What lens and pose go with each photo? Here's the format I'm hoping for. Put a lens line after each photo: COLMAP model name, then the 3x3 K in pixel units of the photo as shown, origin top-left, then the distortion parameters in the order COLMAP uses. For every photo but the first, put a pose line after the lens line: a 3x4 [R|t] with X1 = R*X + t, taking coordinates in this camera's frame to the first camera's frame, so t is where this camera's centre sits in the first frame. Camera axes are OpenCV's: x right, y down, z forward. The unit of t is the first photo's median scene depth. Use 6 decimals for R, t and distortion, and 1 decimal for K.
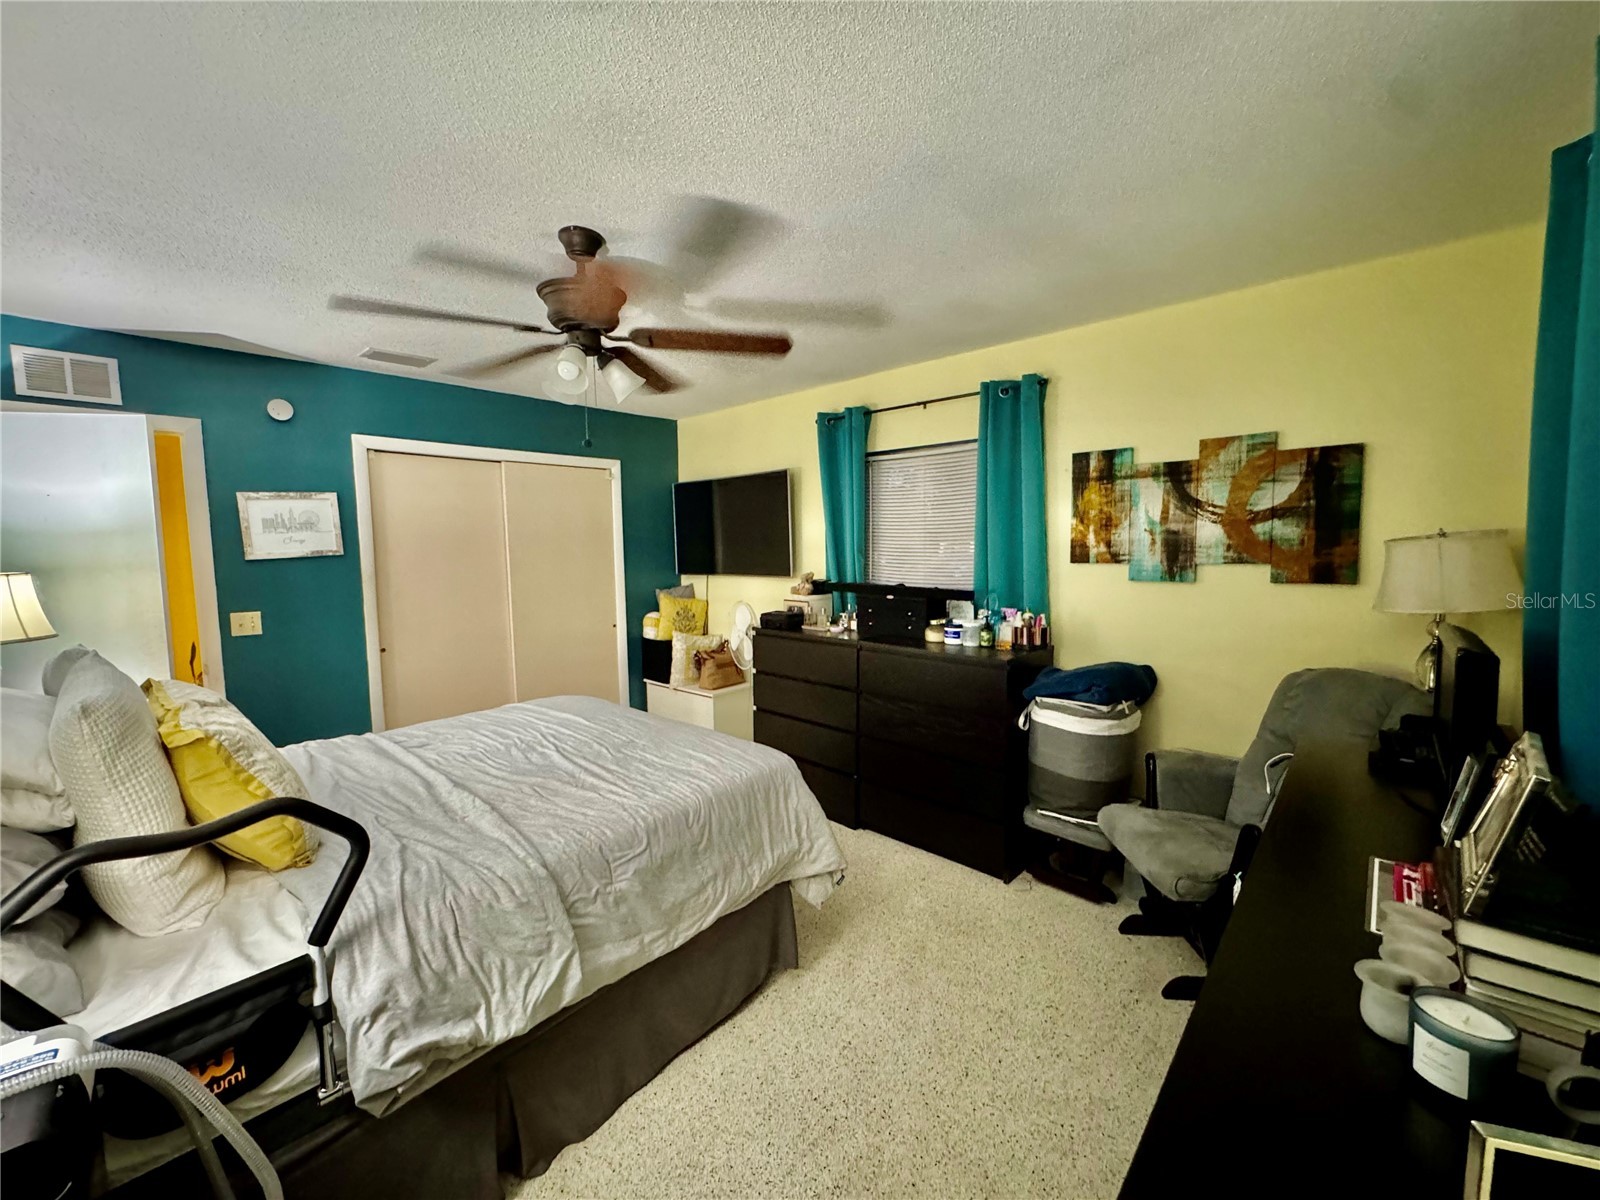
lens RADIAL K [[637.2, 0, 800.0], [0, 637.2, 600.0], [0, 0, 1]] dist [-0.001441, -0.000135]
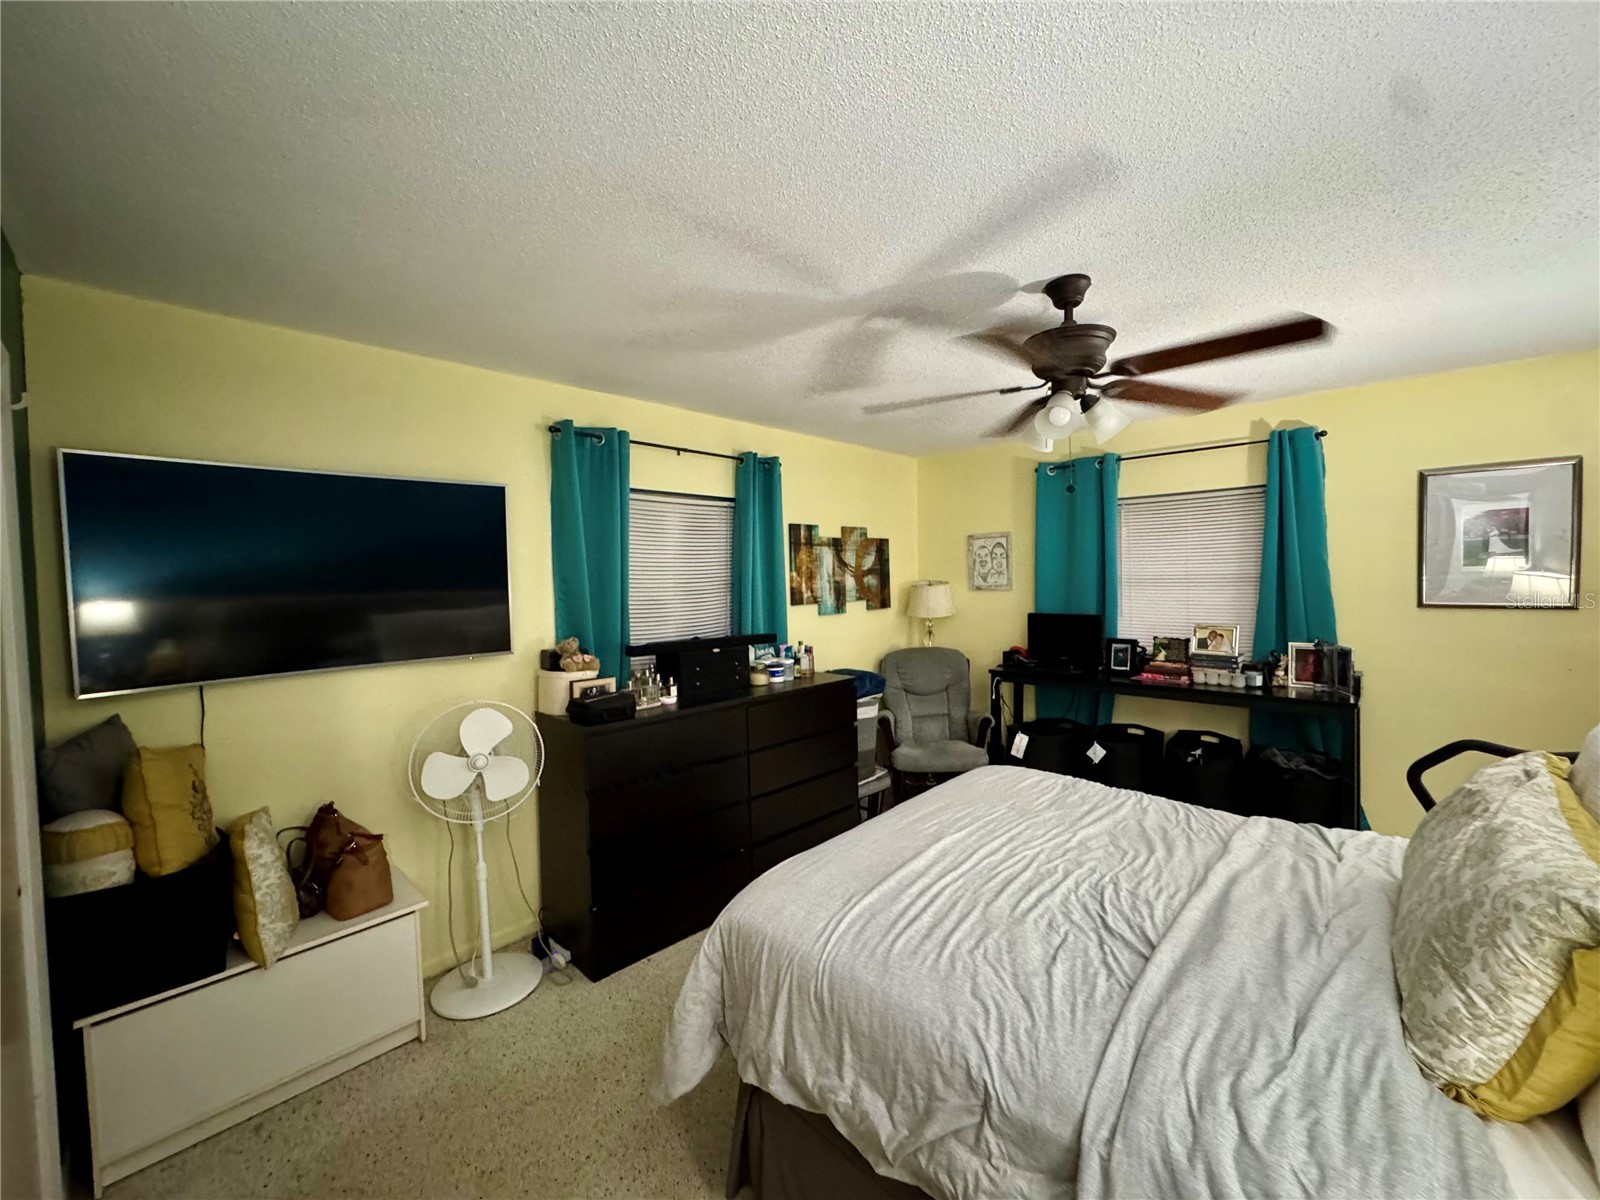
lens RADIAL K [[637.2, 0, 800.0], [0, 637.2, 600.0], [0, 0, 1]] dist [-0.001441, -0.000135]
pose [[0.028548, -0.023666, 0.999312, -0.954026], [0.111817, 0.993521, 0.020335, -0.100721], [-0.993319, 0.111160, 0.031010, 1.005222]]
